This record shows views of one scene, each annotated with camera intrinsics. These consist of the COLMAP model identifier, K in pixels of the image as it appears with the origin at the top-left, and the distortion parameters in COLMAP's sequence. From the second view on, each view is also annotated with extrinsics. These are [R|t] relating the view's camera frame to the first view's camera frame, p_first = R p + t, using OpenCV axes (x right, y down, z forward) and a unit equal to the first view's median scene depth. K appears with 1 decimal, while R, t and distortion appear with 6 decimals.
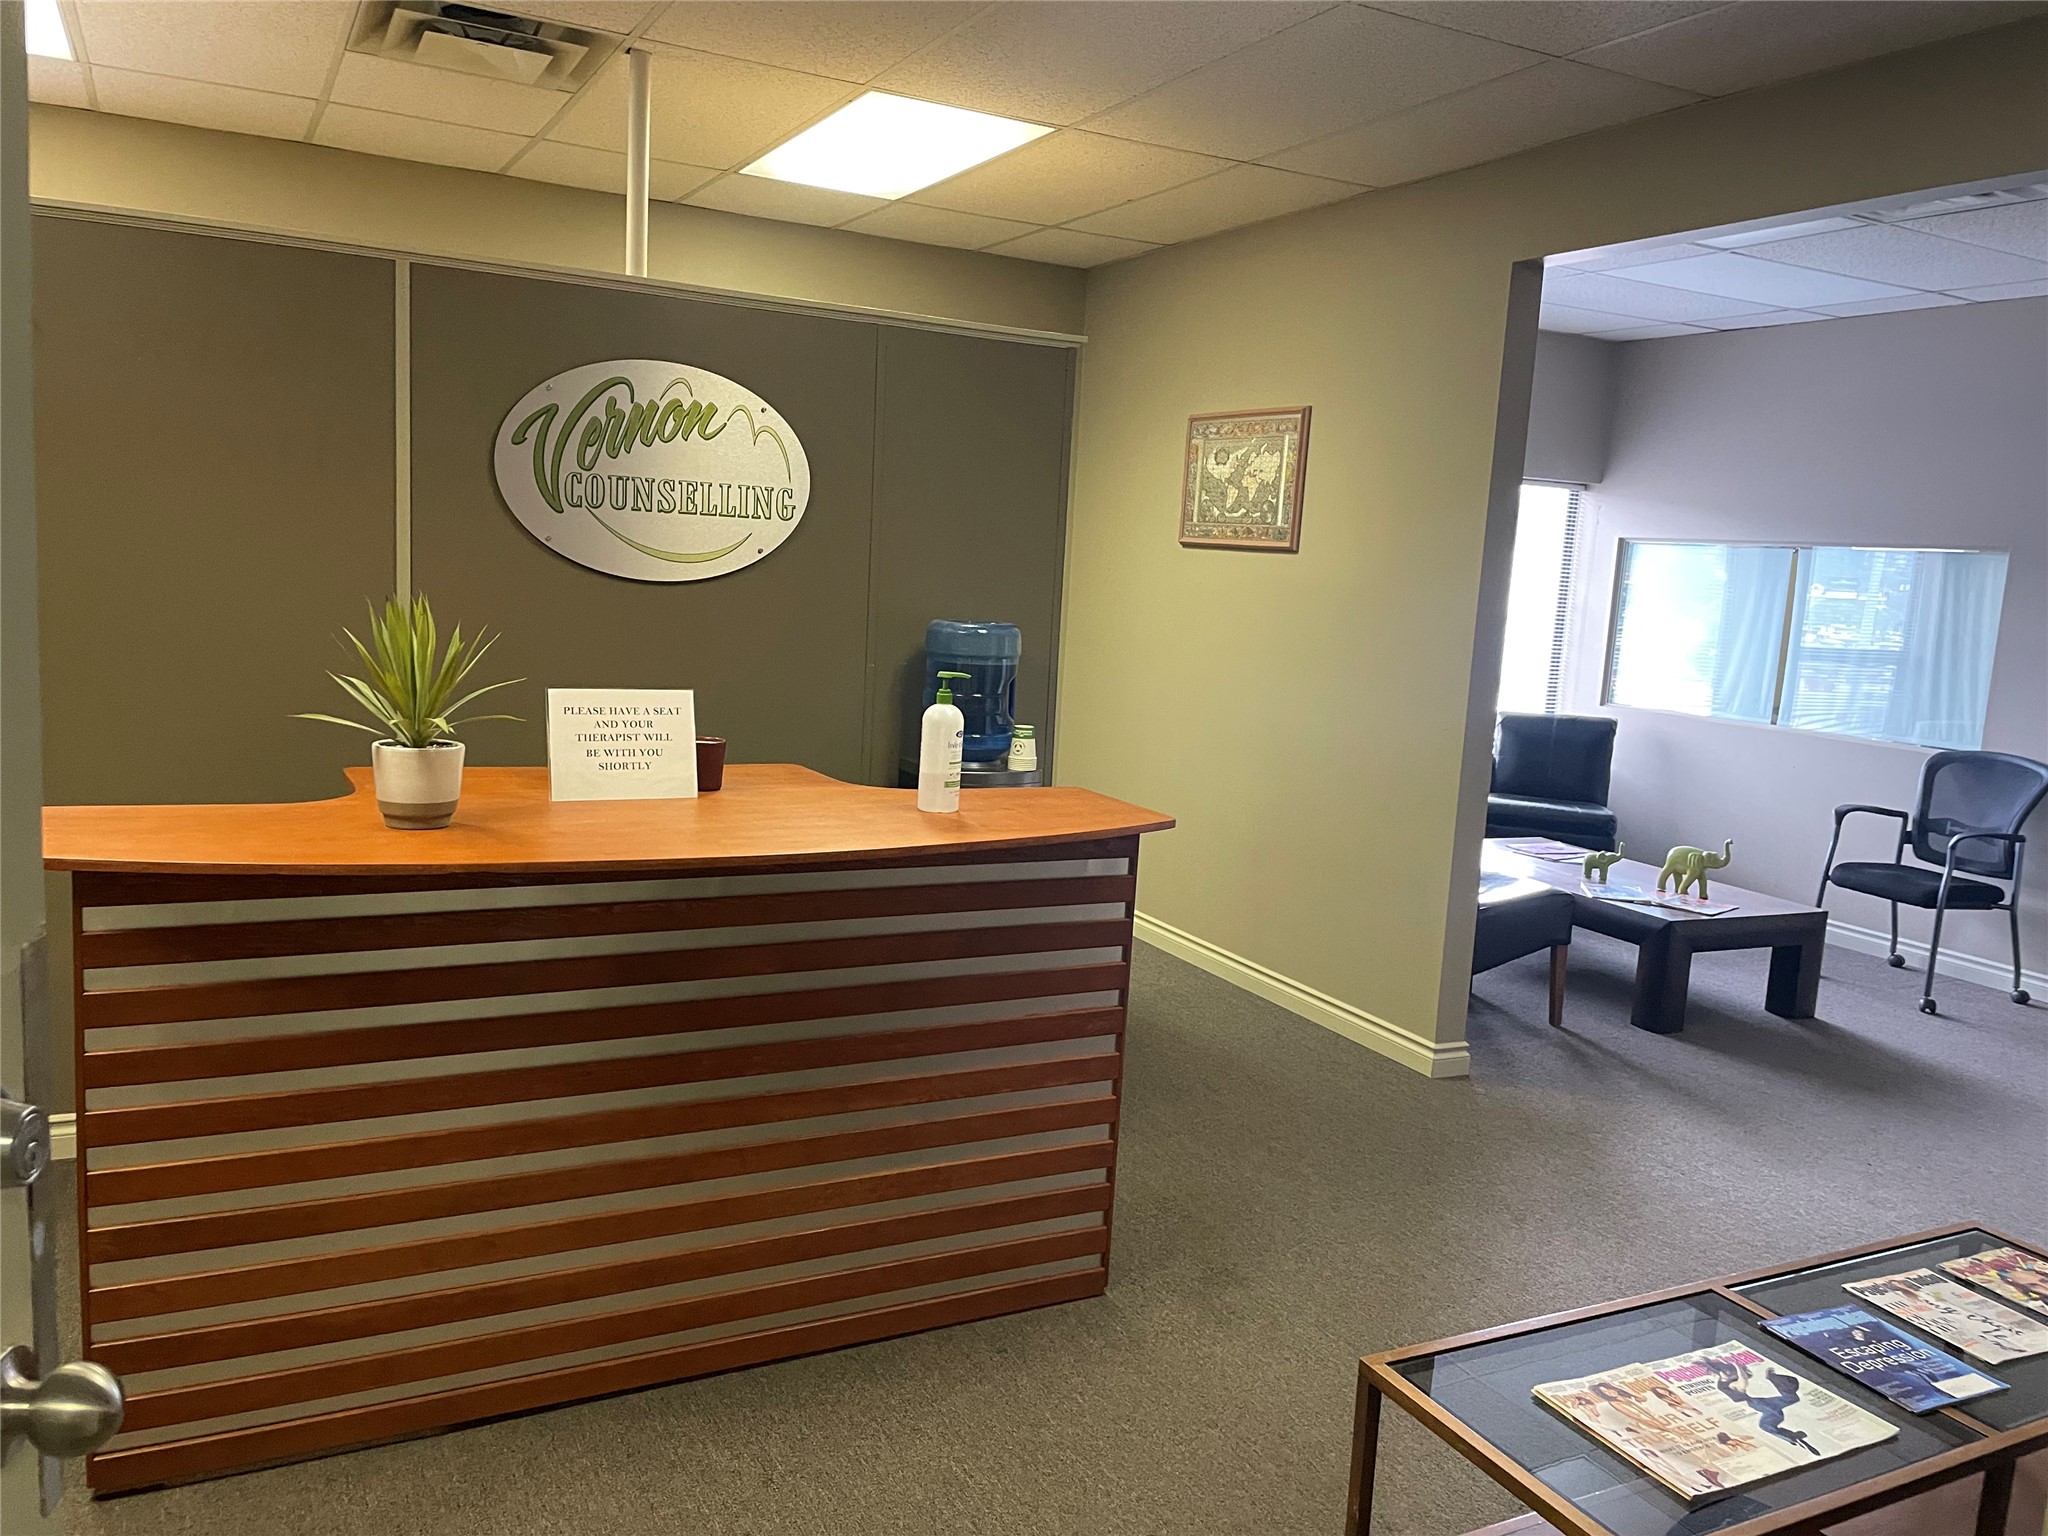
lens RADIAL K [[1527.8, 0, 1007.9], [0, 1527.8, 765.2], [0, 0, 1]] dist [0.077459, -0.091239]
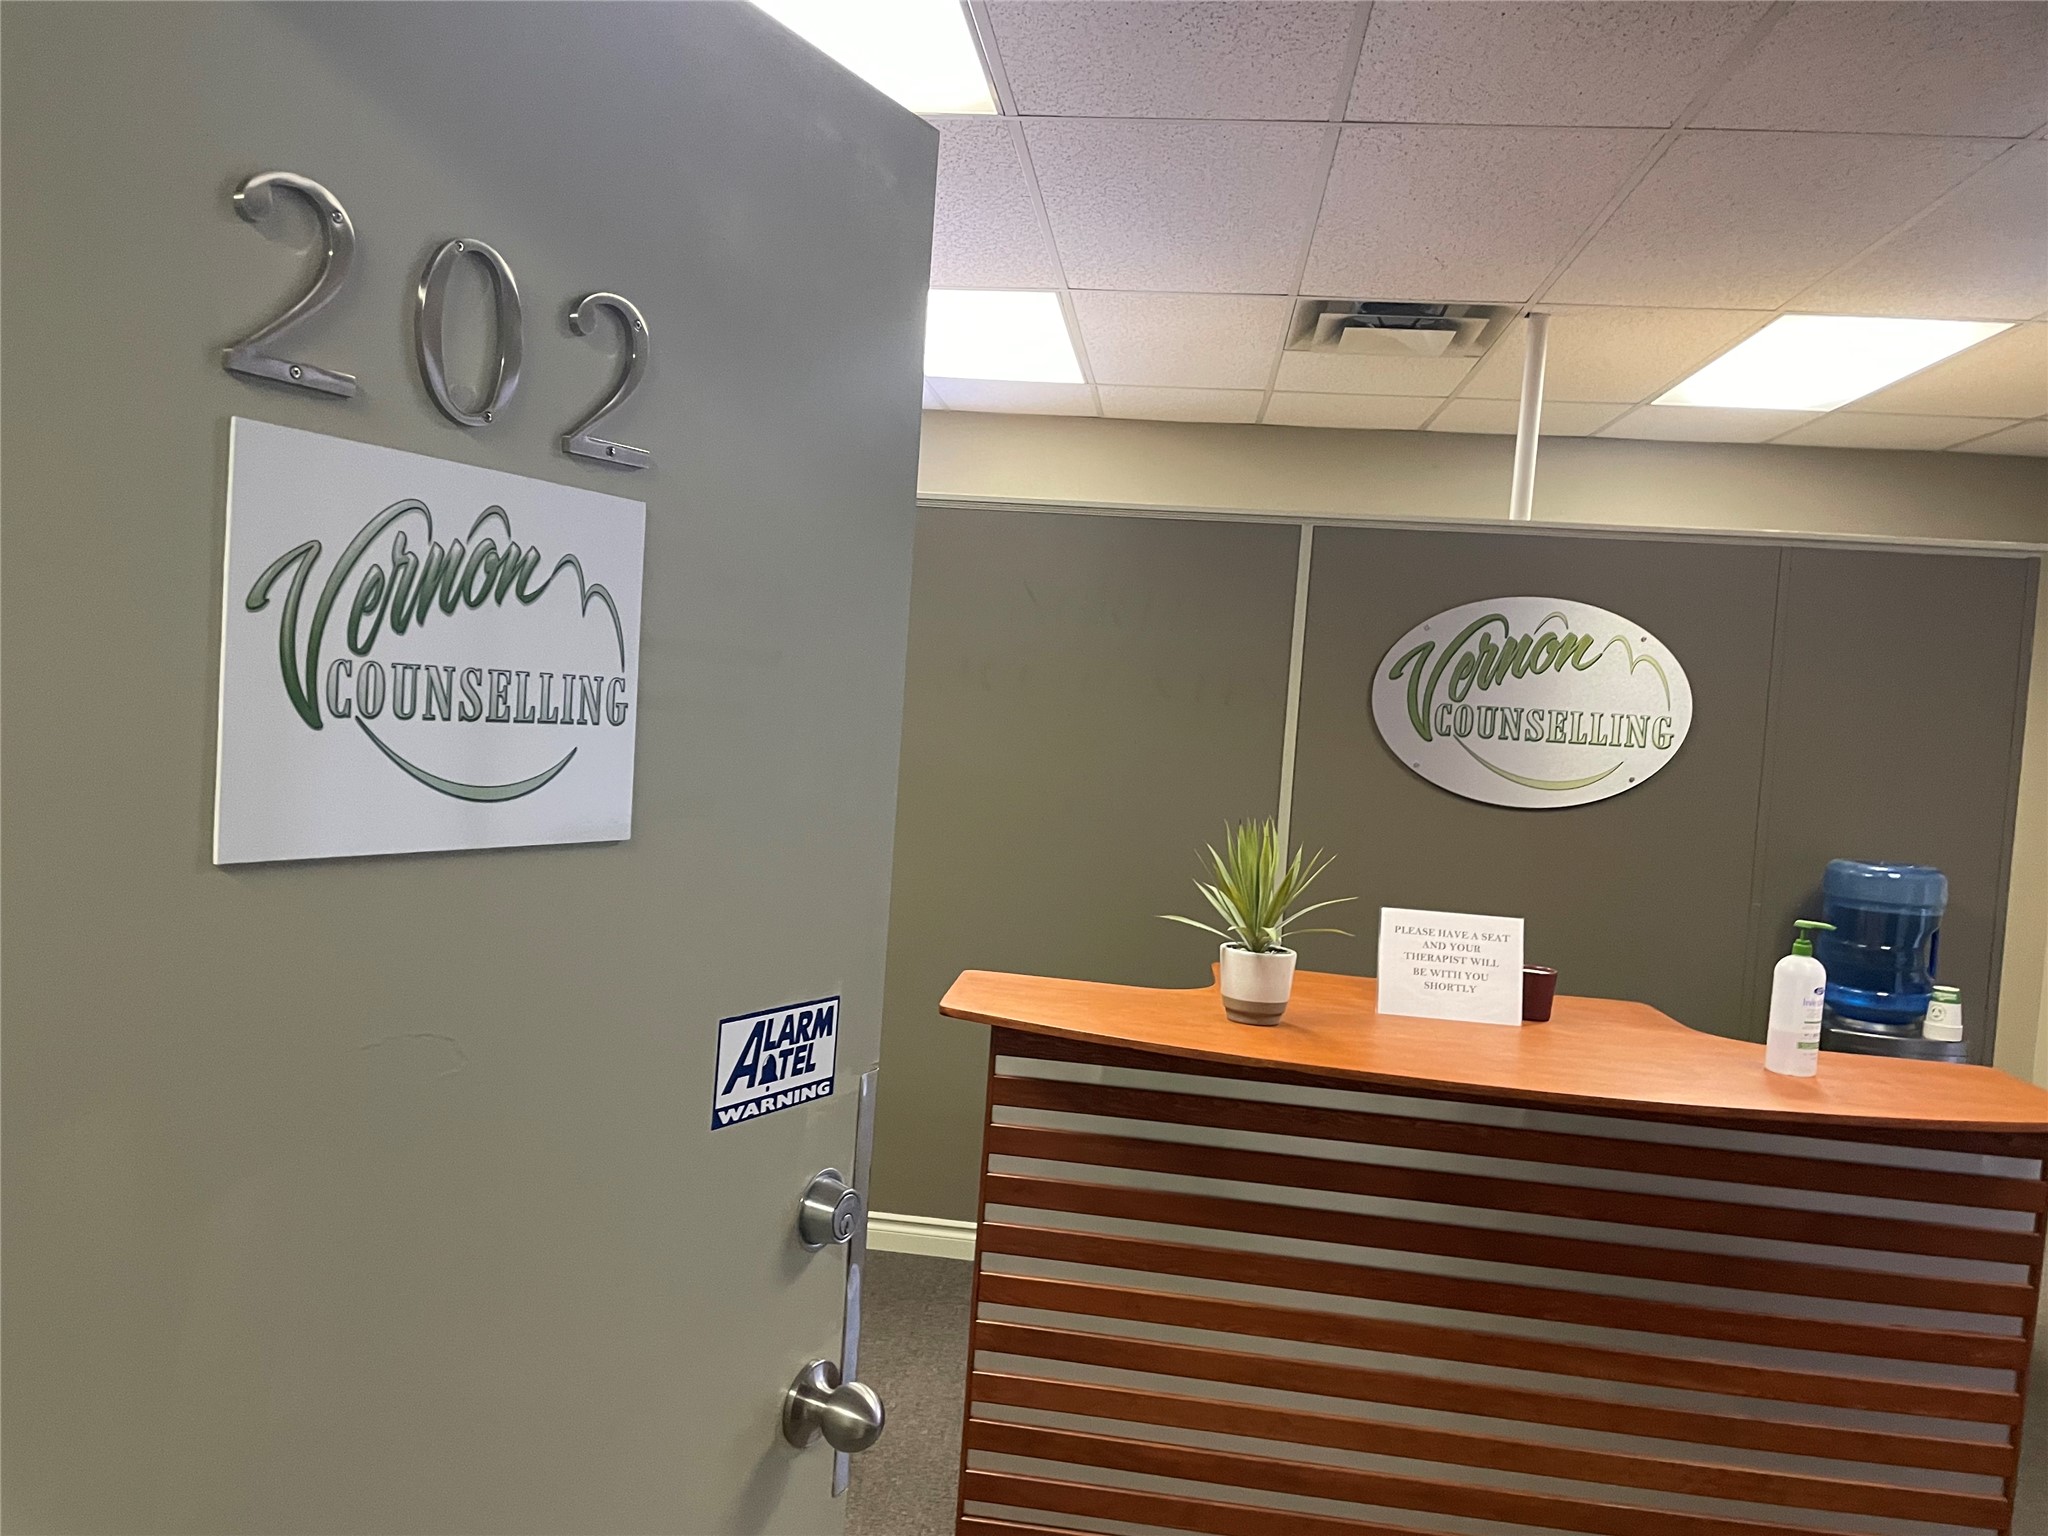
lens RADIAL K [[1527.8, 0, 1008.4], [0, 1527.8, 778.7], [0, 0, 1]] dist [0.077459, -0.091239]
pose [[0.829504, 0.027121, -0.557841, 0.062281], [-0.096984, 0.990640, -0.096052, -0.007935], [0.550015, 0.133777, 0.824371, -0.033438]]
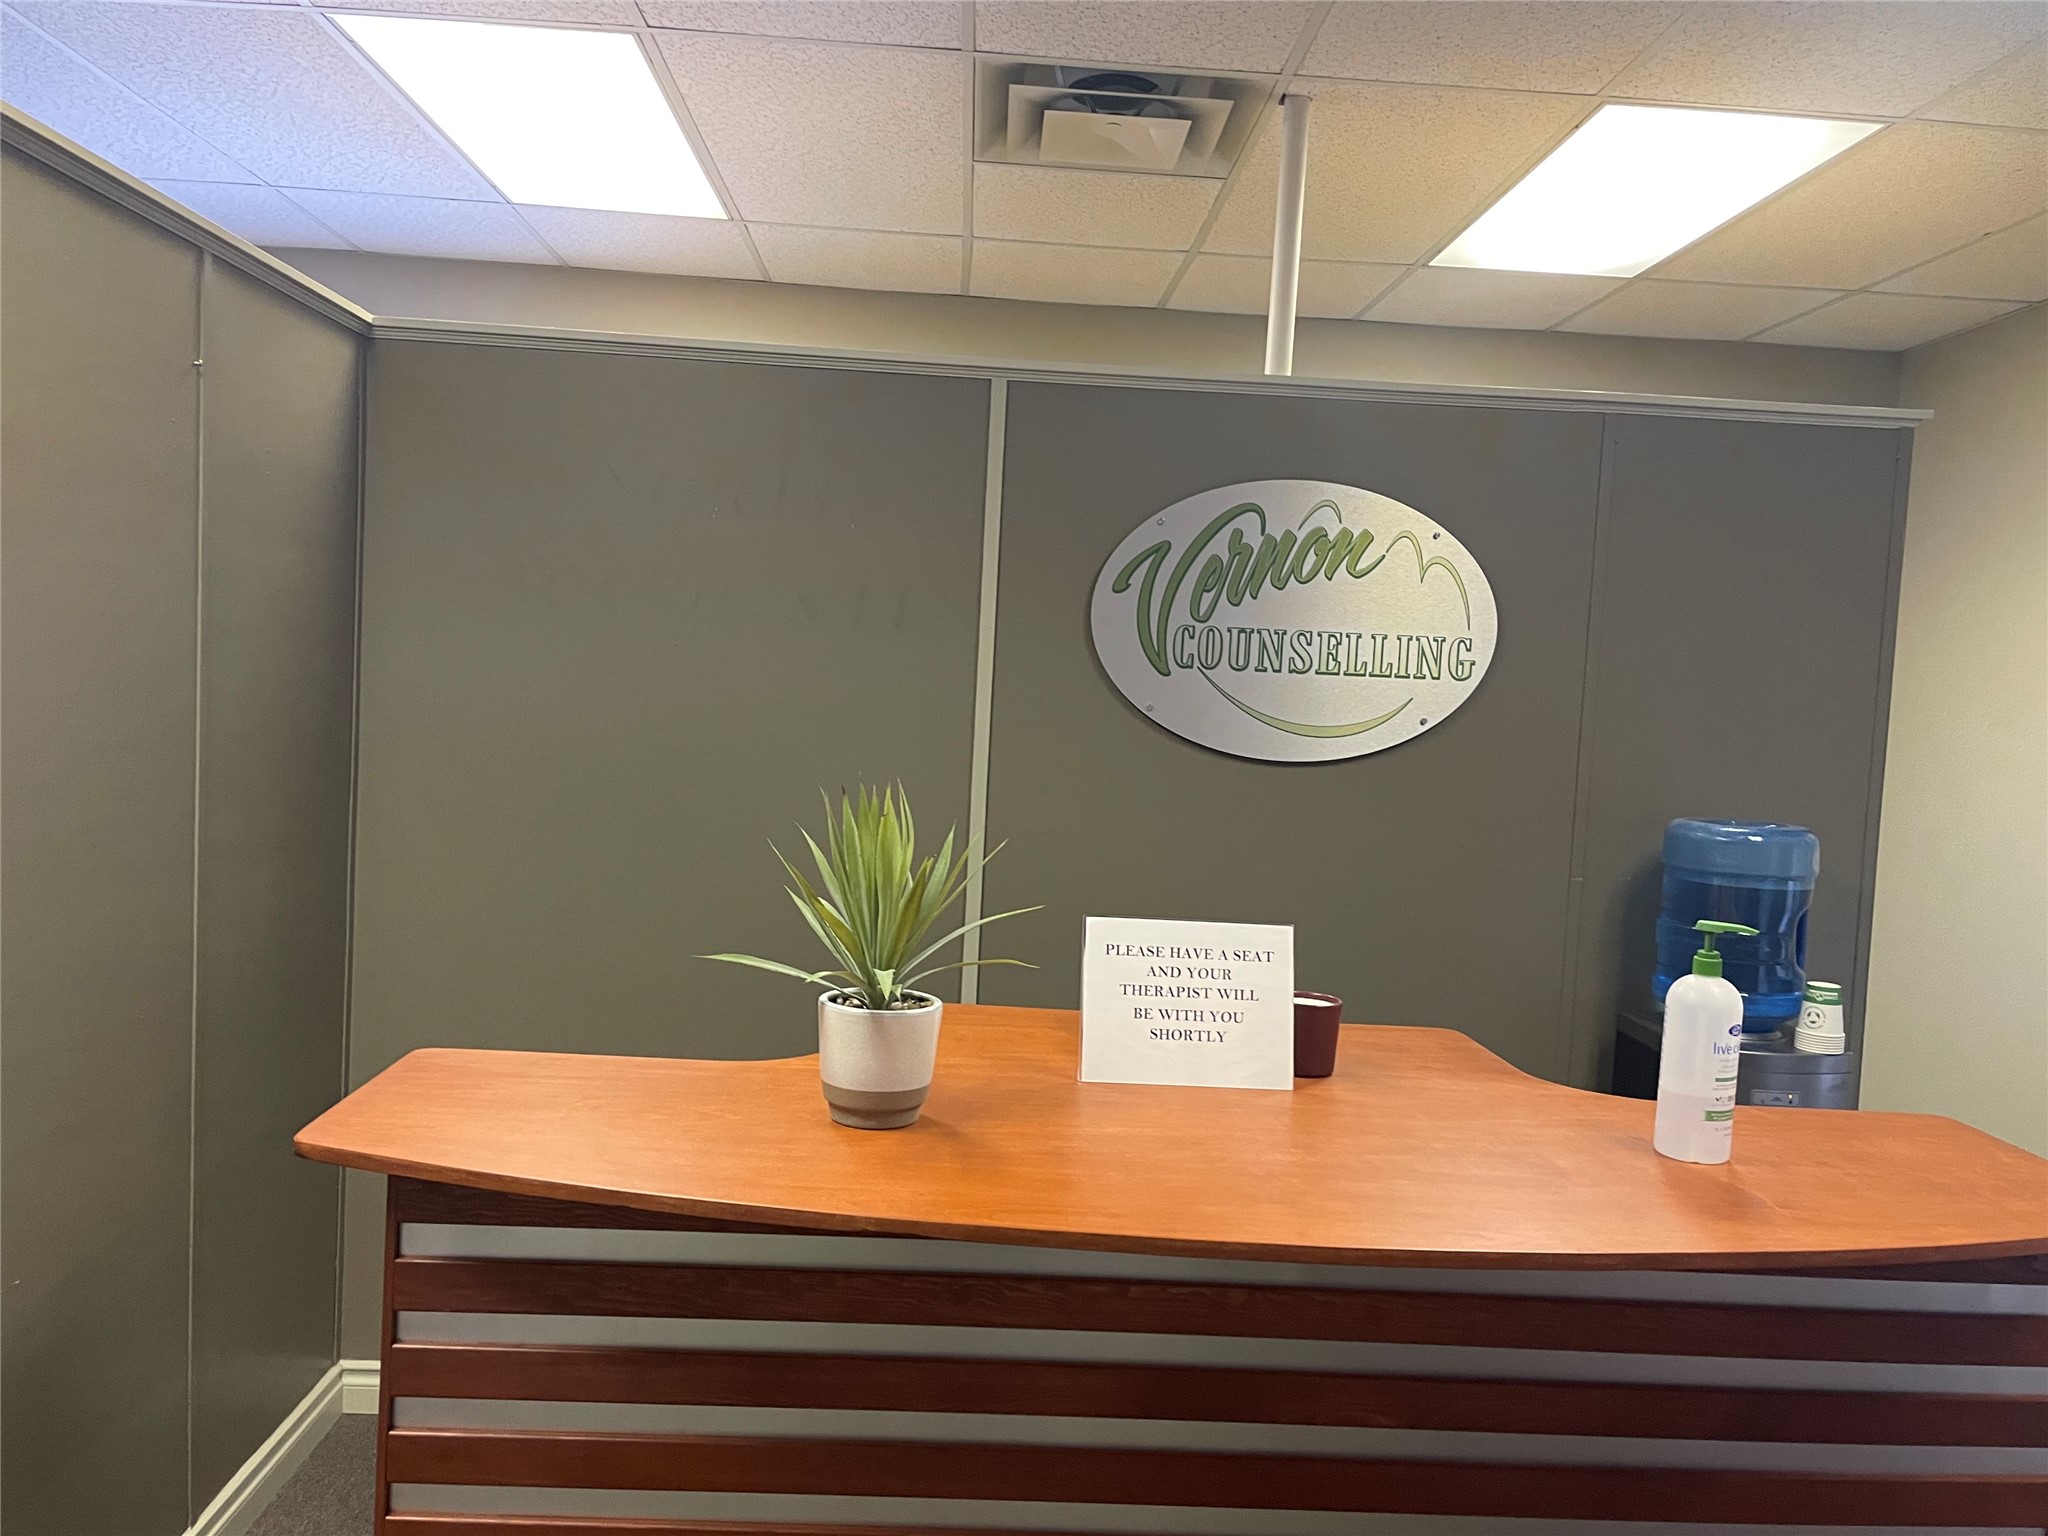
lens RADIAL K [[1527.8, 0, 1031.1], [0, 1527.8, 787.4], [0, 0, 1]] dist [0.077459, -0.091239]
pose [[0.908045, 0.019212, -0.418433, -0.023665], [-0.059568, 0.994718, -0.083598, -0.037154], [0.414616, 0.100836, 0.904392, 0.268624]]
